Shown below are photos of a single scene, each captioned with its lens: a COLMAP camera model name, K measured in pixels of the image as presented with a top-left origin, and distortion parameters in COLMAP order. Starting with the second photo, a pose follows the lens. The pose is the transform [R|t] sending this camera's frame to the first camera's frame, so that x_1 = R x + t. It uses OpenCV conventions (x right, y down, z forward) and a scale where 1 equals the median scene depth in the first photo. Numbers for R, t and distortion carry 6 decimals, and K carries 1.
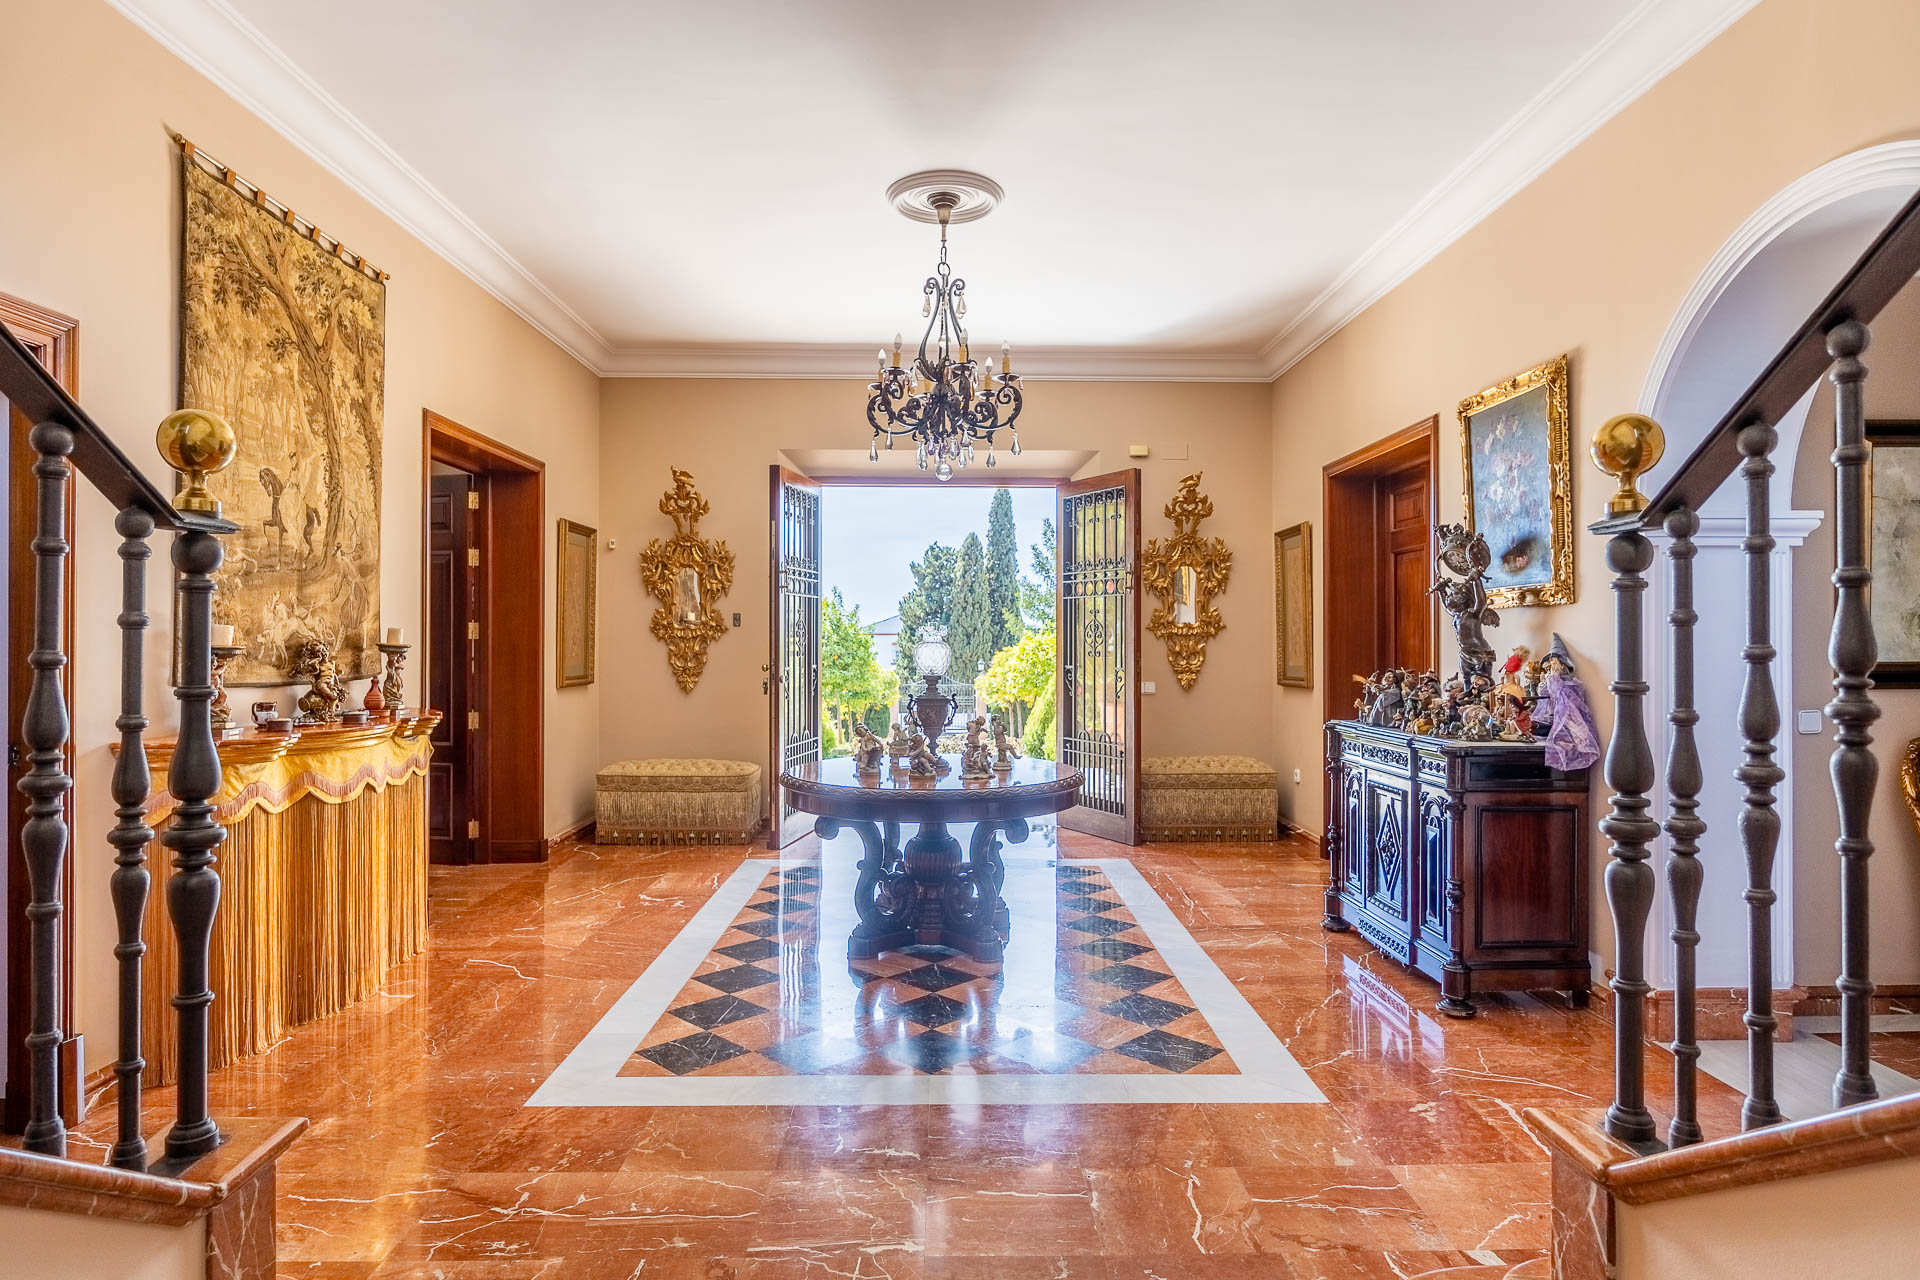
lens RADIAL K [[1083.3, 0, 960.0], [0, 1083.3, 640.0], [0, 0, 1]] dist [-0.001502, -0.000024]
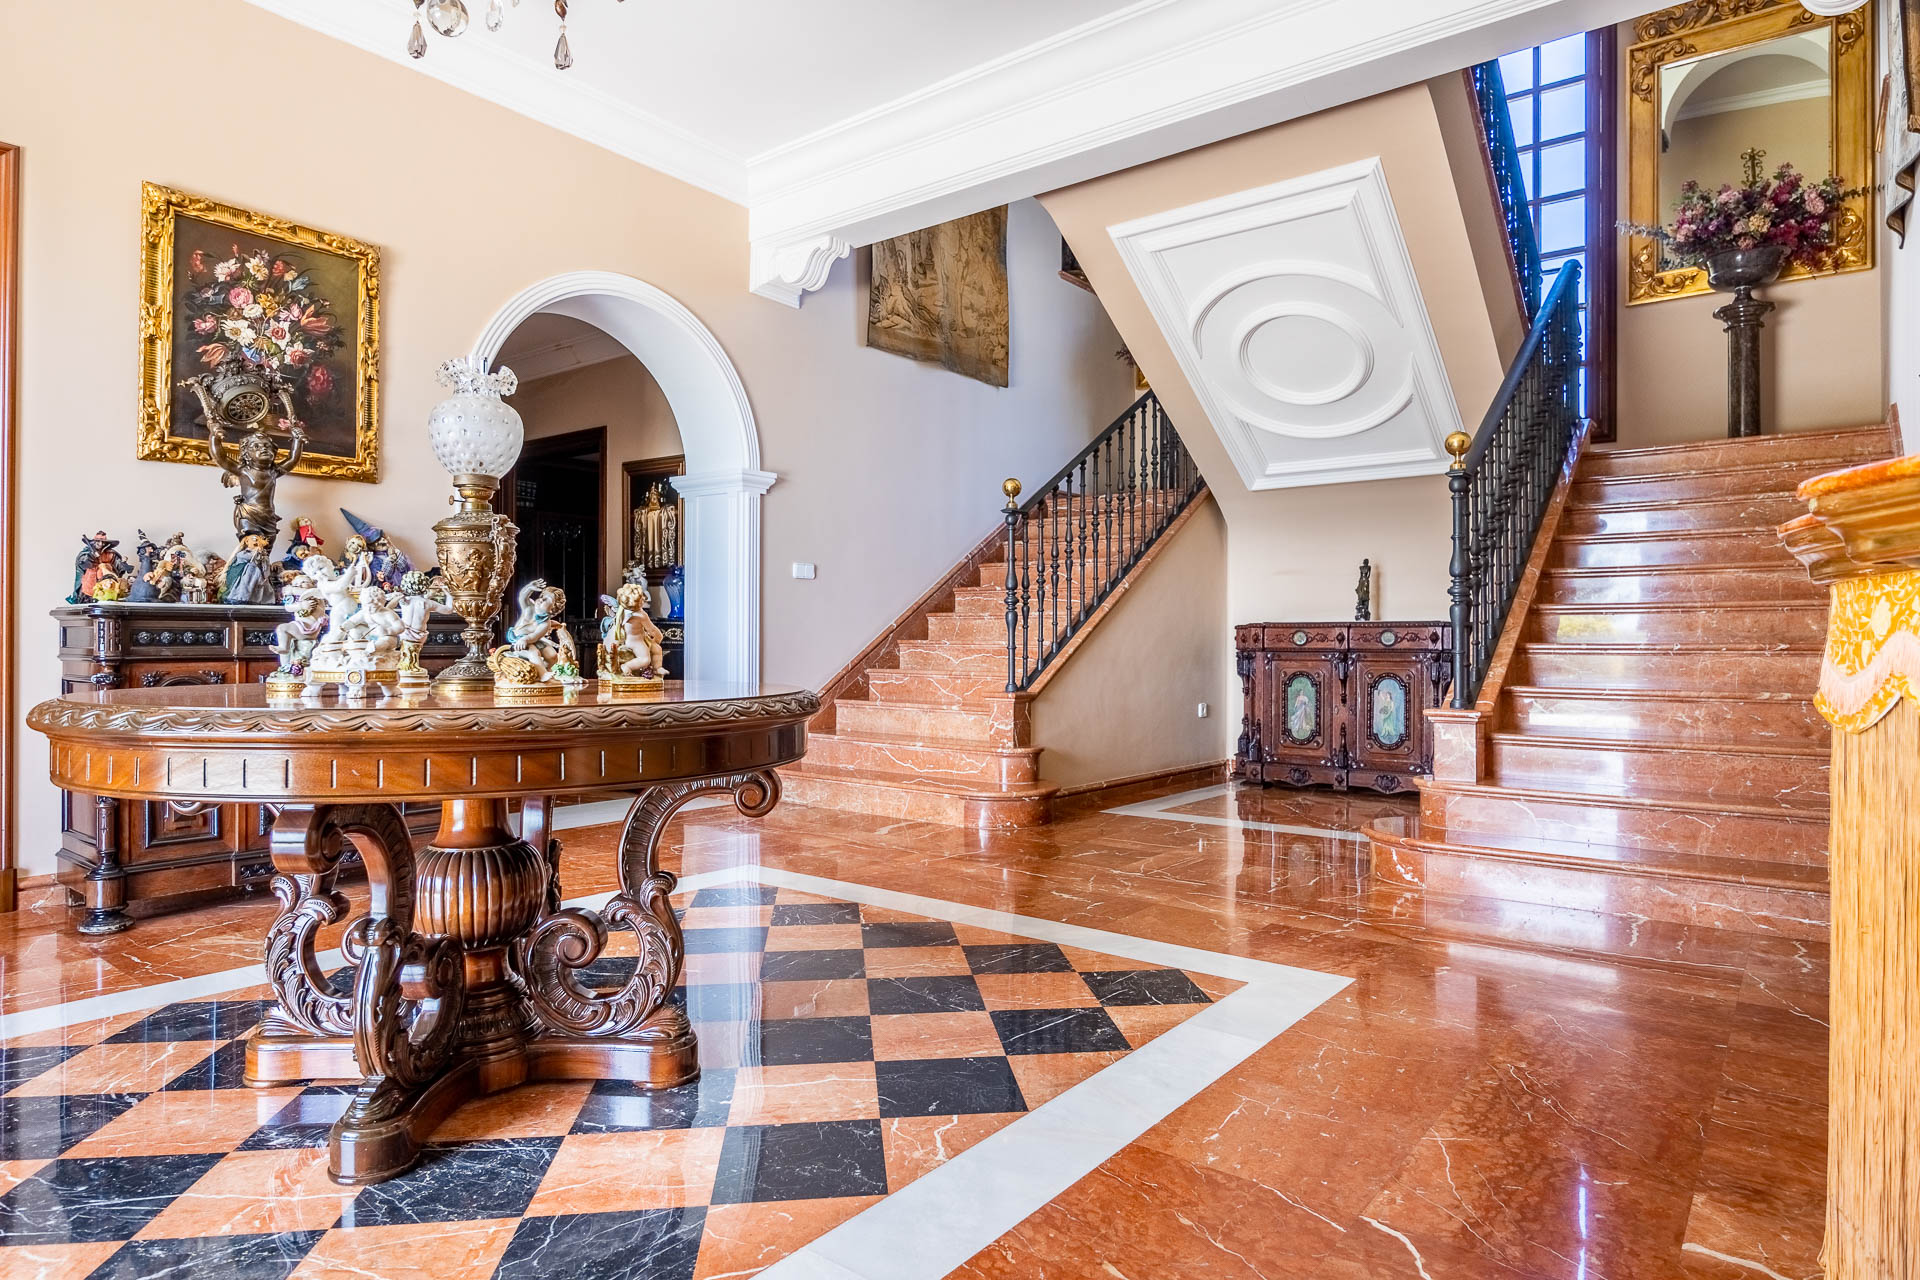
lens RADIAL K [[1083.3, 0, 960.0], [0, 1083.3, 640.0], [0, 0, 1]] dist [-0.001502, -0.000024]
pose [[-0.776012, -0.003387, 0.630709, -0.616701], [-0.007446, 0.999965, -0.003791, 0.136999], [-0.630674, -0.007639, -0.776010, 1.646858]]
